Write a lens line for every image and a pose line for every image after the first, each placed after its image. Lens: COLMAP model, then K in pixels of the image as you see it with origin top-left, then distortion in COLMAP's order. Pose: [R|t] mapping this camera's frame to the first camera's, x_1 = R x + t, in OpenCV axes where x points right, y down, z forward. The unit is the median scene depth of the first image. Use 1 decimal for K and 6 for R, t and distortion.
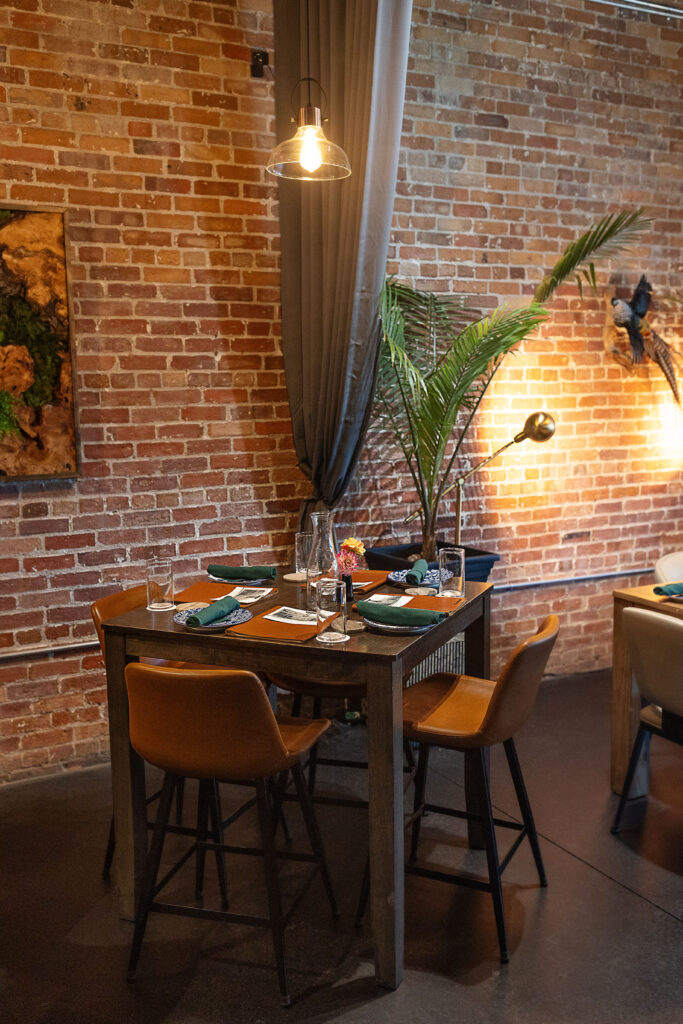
lens RADIAL K [[1005.7, 0, 341.6], [0, 1005.7, 511.3], [0, 0, 1]] dist [0.013964, 0.000000]
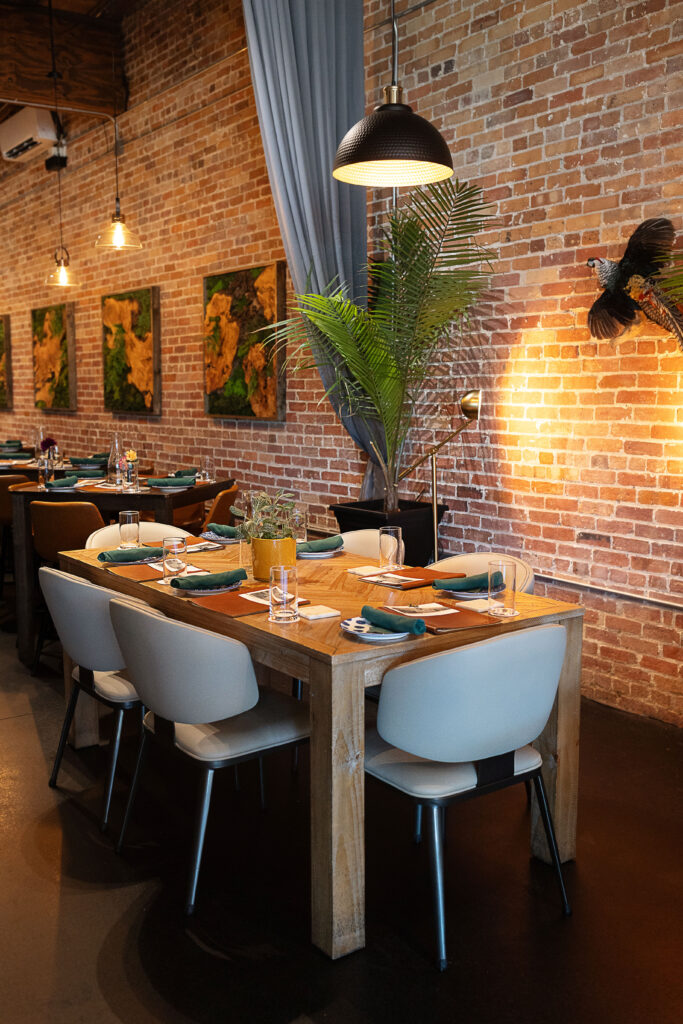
lens RADIAL K [[1005.7, 0, 341.4], [0, 1005.7, 512.0], [0, 0, 1]] dist [0.013964, 0.000000]
pose [[0.120381, 0.130963, -0.984051, 1.112005], [-0.133975, 0.984335, 0.114611, -0.070883], [0.983646, 0.118041, 0.136041, 0.705397]]
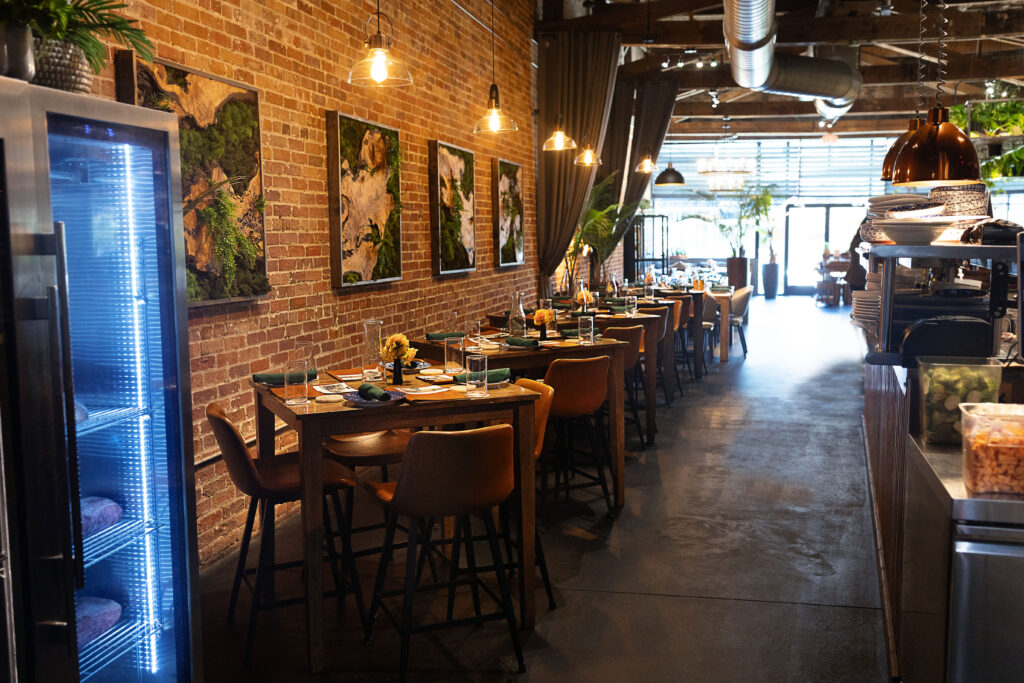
lens RADIAL K [[1005.7, 0, 512.4], [0, 1005.7, 342.9], [0, 0, 1]] dist [0.013964, 0.000000]
pose [[0.662041, -0.078917, 0.745301, -1.820226], [0.109562, 0.993948, 0.007922, 0.121255], [-0.741416, 0.076412, 0.666681, -0.600370]]
